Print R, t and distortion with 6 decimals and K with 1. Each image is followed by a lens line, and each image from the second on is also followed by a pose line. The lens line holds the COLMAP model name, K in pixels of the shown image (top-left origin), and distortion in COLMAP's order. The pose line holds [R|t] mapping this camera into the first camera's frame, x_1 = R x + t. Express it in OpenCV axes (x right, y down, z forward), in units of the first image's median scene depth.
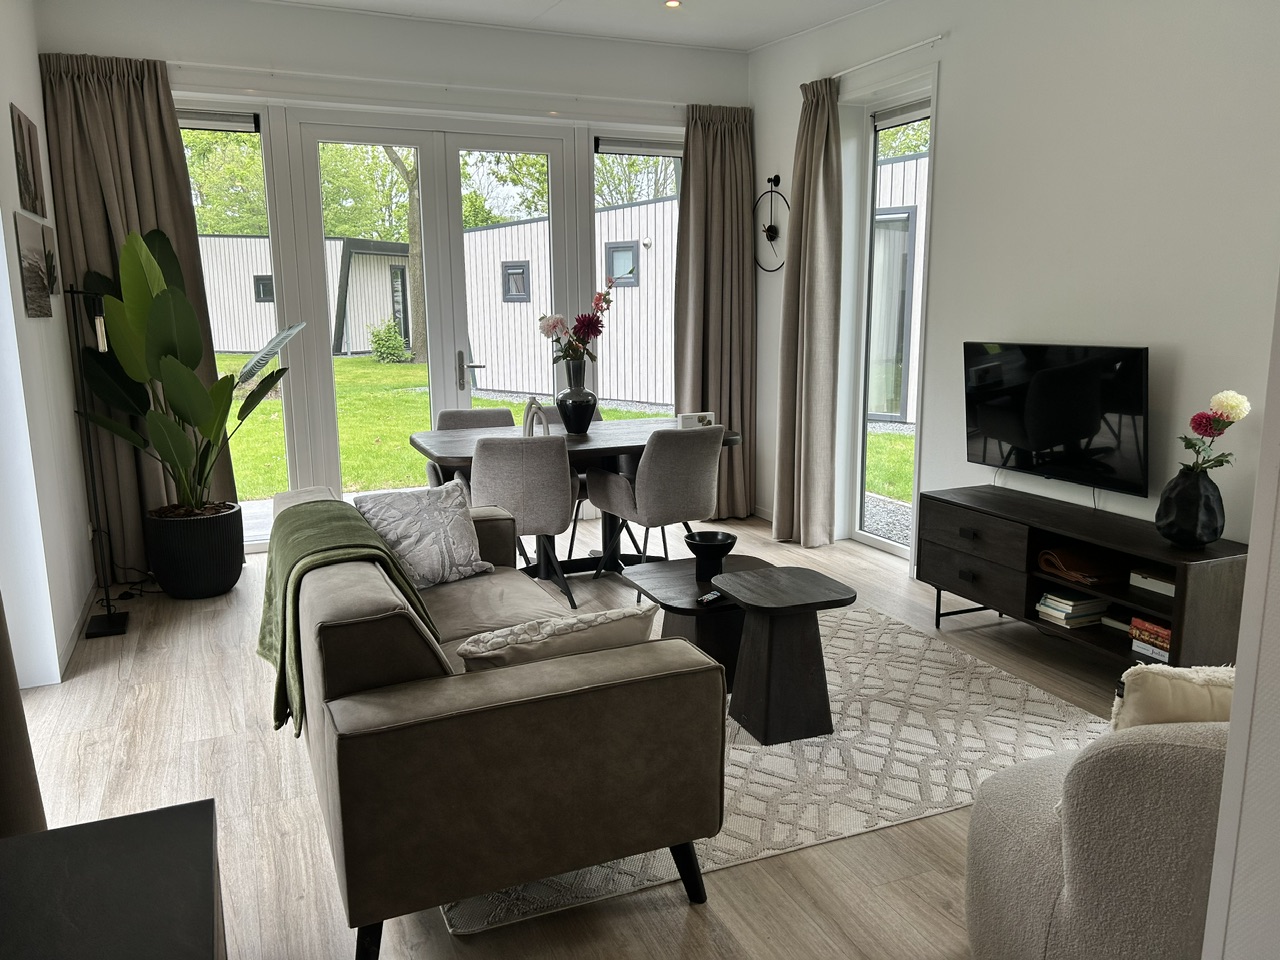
lens RADIAL K [[964.4, 0, 638.0], [0, 964.4, 481.1], [0, 0, 1]] dist [0.047878, -0.055576]
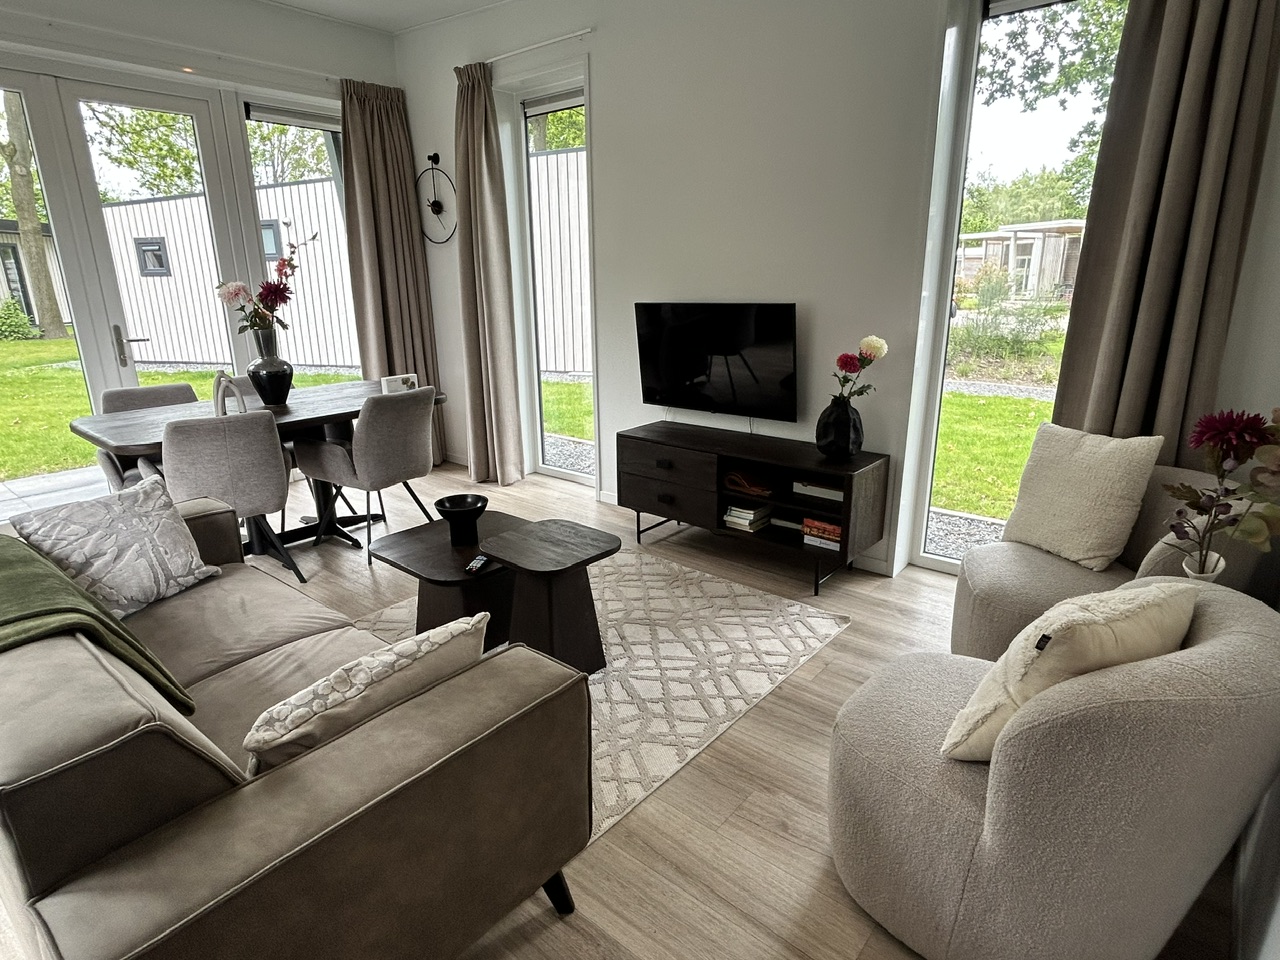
lens RADIAL K [[712.8, 0, 640.5], [0, 712.8, 477.6], [0, 0, 1]] dist [-0.009888, 0.001127]
pose [[0.891925, -0.126385, 0.434161, -0.063969], [0.086436, 0.990094, 0.110646, -0.027062], [-0.443845, -0.061161, 0.894014, 0.205102]]
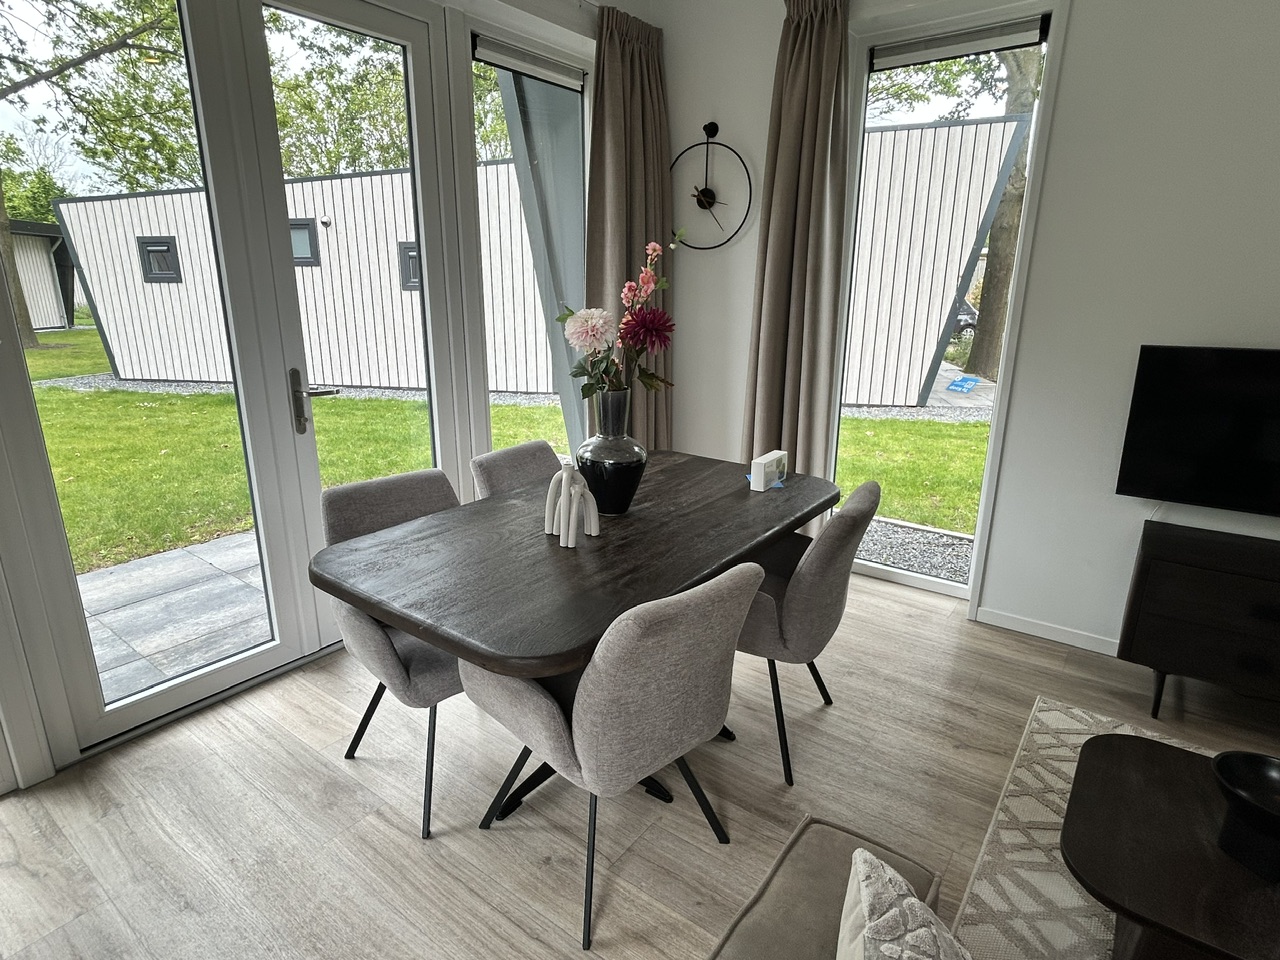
lens RADIAL K [[708.6, 0, 638.4], [0, 708.6, 477.5], [0, 0, 1]] dist [-0.001162, -0.000306]
pose [[0.868750, -0.122971, 0.479742, -0.296600], [0.082441, 0.991076, 0.104750, -0.132192], [-0.488342, -0.051451, 0.871134, 0.705742]]
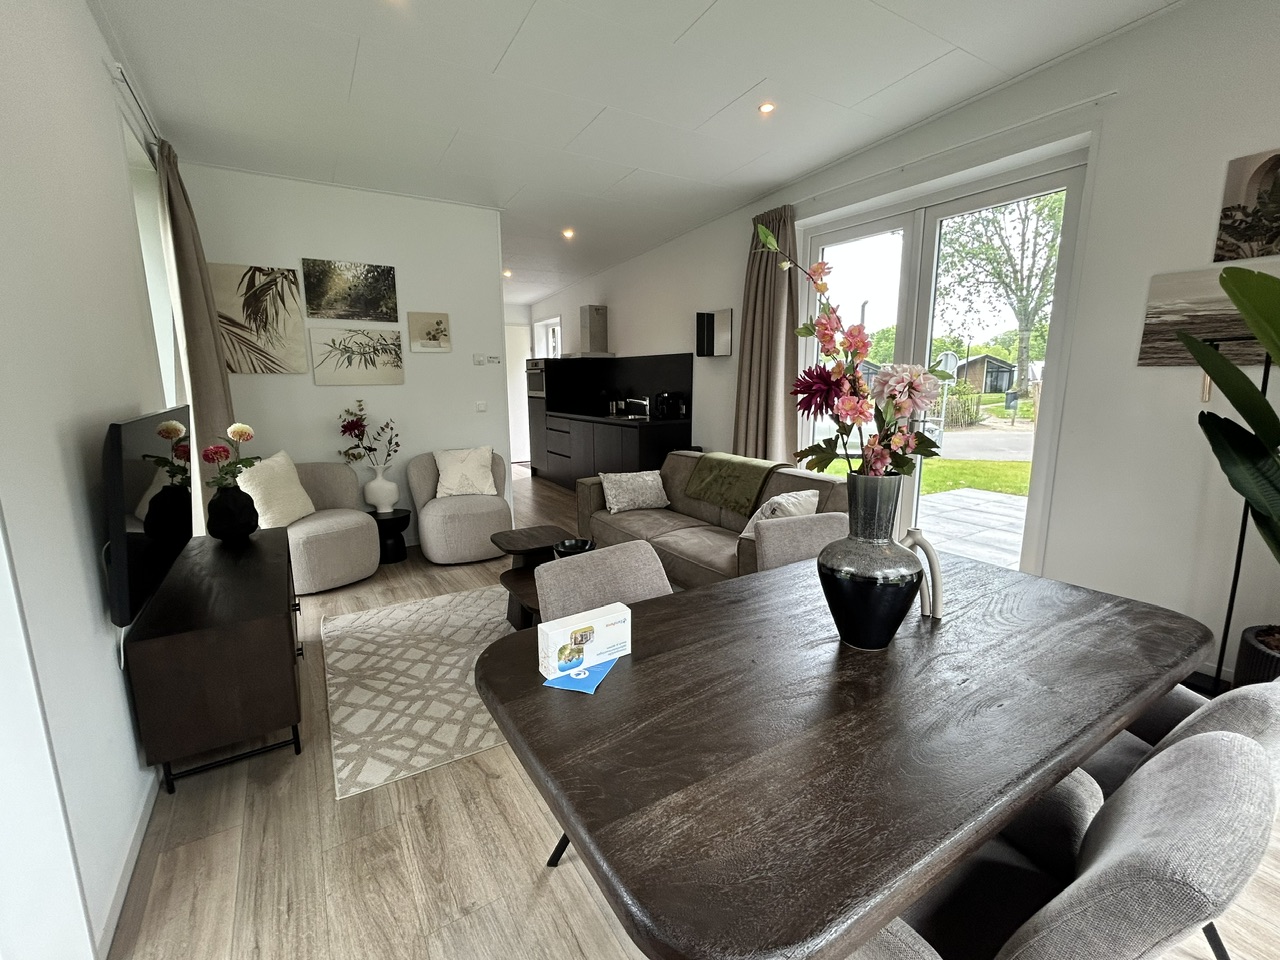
lens RADIAL K [[558.1, 0, 636.0], [0, 558.1, 479.9], [0, 0, 1]] dist [-0.020155, -0.000234]
pose [[-0.988339, 0.041967, -0.146374, 0.083130], [-0.012587, 0.935465, 0.353194, -0.228467], [0.151750, 0.350918, -0.924029, 1.365843]]
